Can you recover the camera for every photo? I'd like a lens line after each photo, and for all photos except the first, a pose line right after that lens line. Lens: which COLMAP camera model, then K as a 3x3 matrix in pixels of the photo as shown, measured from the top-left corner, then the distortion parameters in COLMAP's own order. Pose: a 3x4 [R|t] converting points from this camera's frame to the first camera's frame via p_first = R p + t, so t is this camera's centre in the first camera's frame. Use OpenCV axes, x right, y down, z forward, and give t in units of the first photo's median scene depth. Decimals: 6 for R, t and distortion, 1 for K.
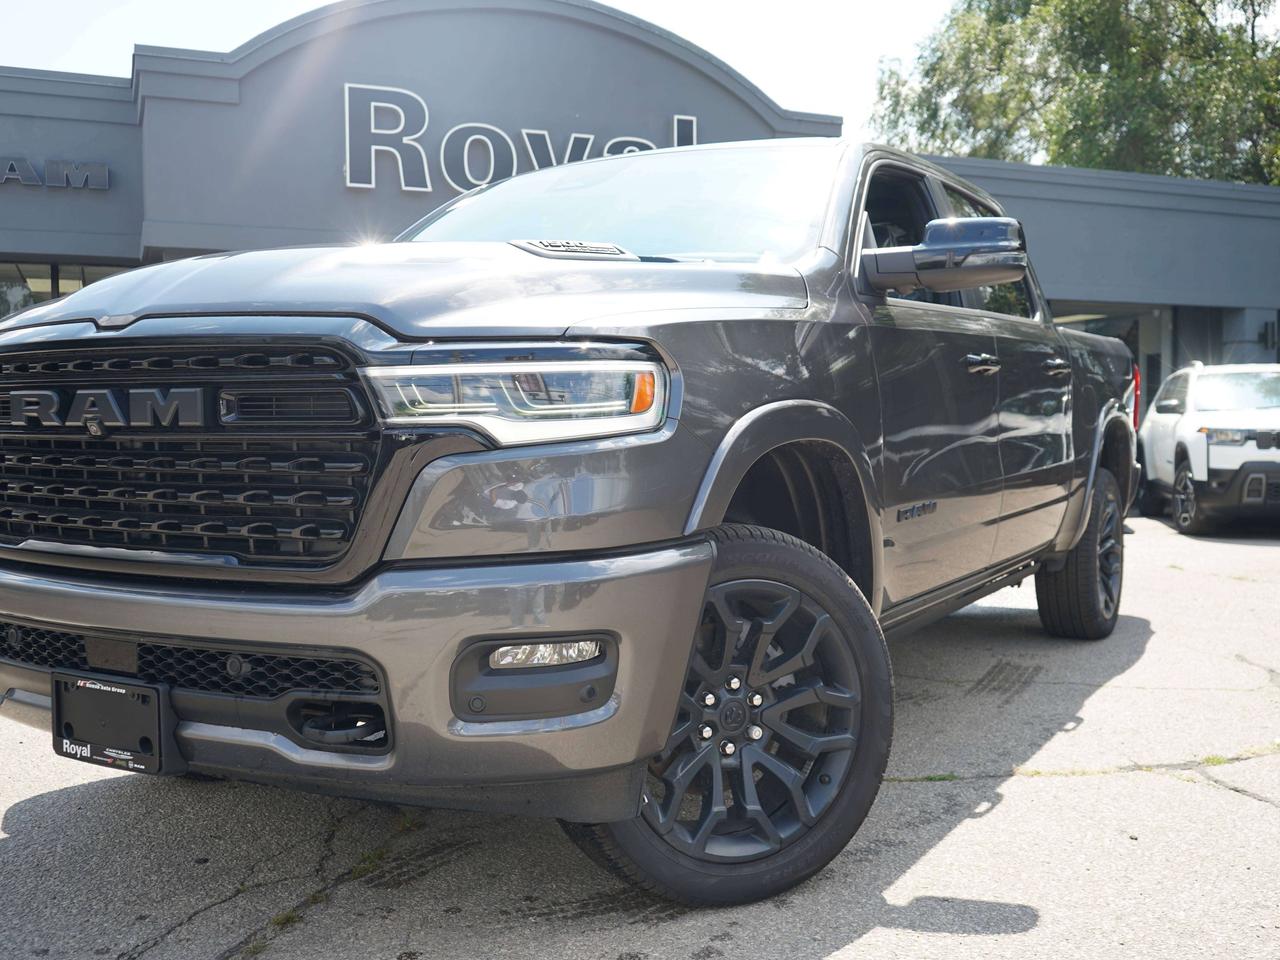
lens RADIAL K [[1391.2, 0, 700.5], [0, 1391.2, 480.3], [0, 0, 1]] dist [-0.007563, 0.017931]
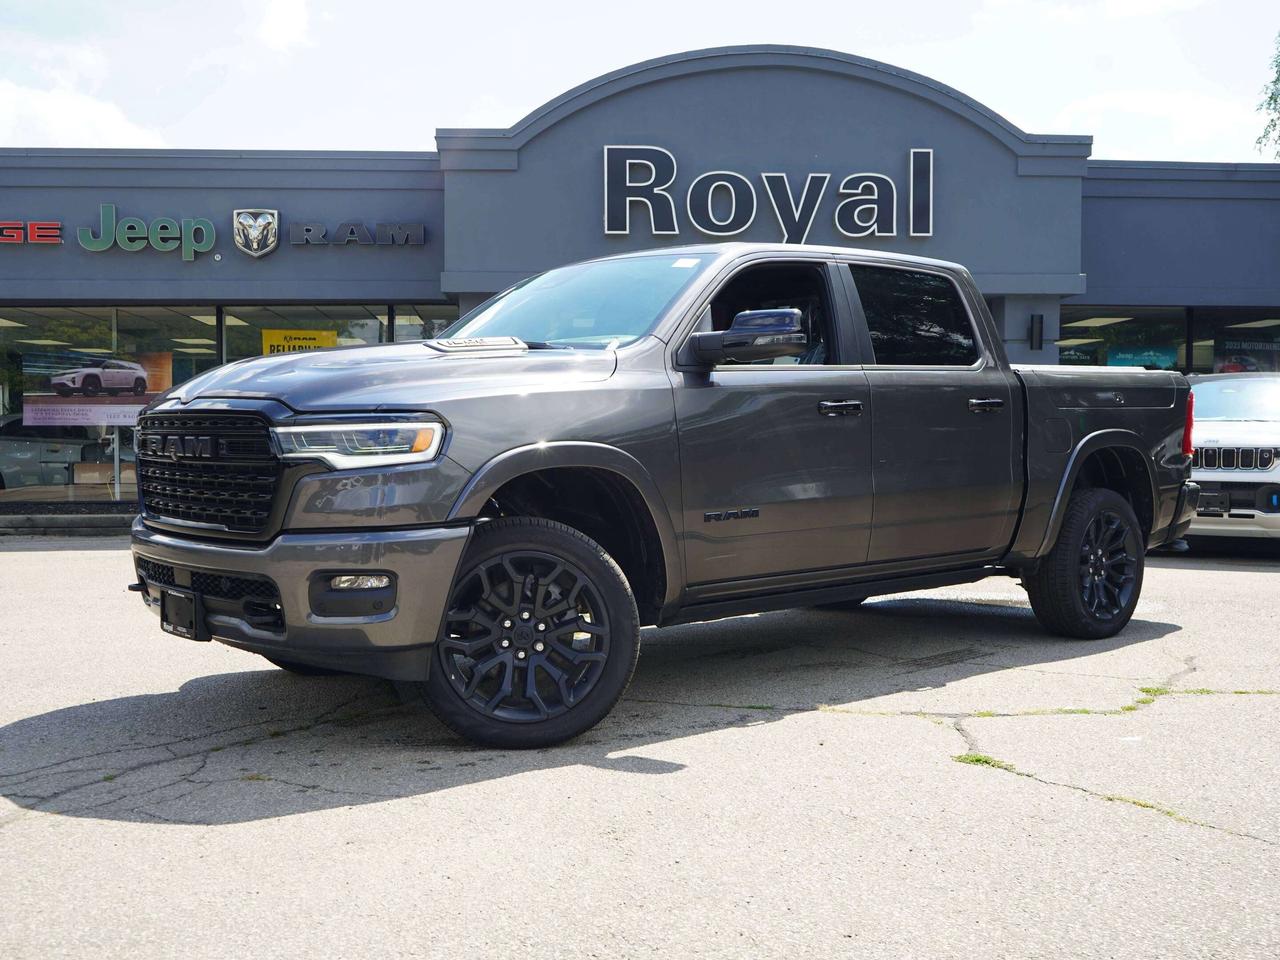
lens RADIAL K [[1554.9, 0, 640.0], [0, 1554.9, 480.0], [0, 0, 1]] dist [-0.008033, -0.038988]
pose [[0.932657, 0.016449, -0.360390, 0.809865], [-0.018591, 0.999824, -0.002478, -0.010767], [0.360286, 0.009011, 0.932798, -0.657499]]
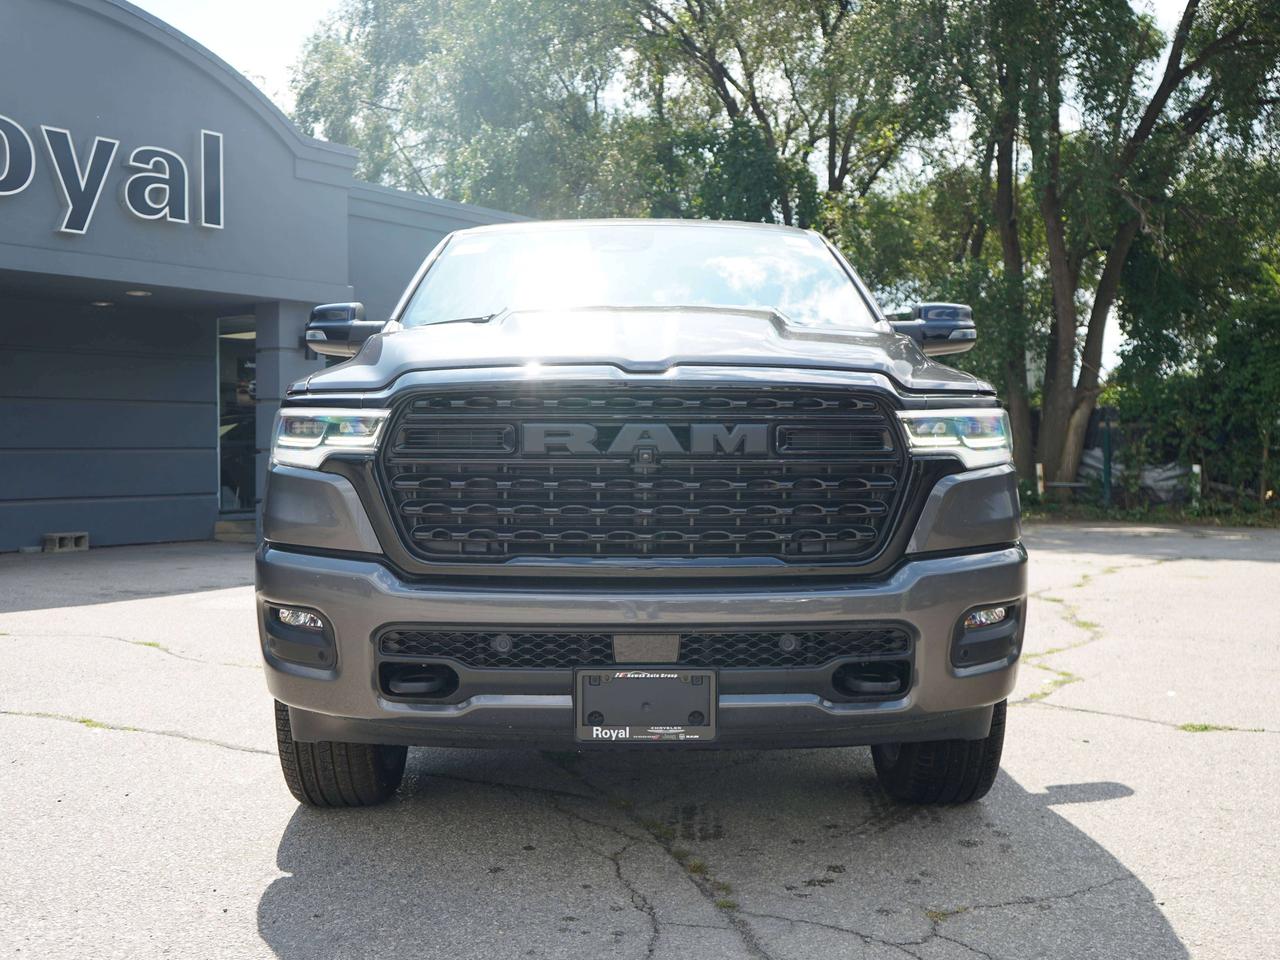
lens RADIAL K [[1424.1, 0, 764.2], [0, 1424.1, 451.5], [0, 0, 1]] dist [0.008637, 0.011436]
pose [[0.829642, 0.002790, 0.558289, -0.896388], [0.020862, 0.999134, -0.035995, 0.004317], [-0.557906, 0.041510, 0.828866, -0.058568]]
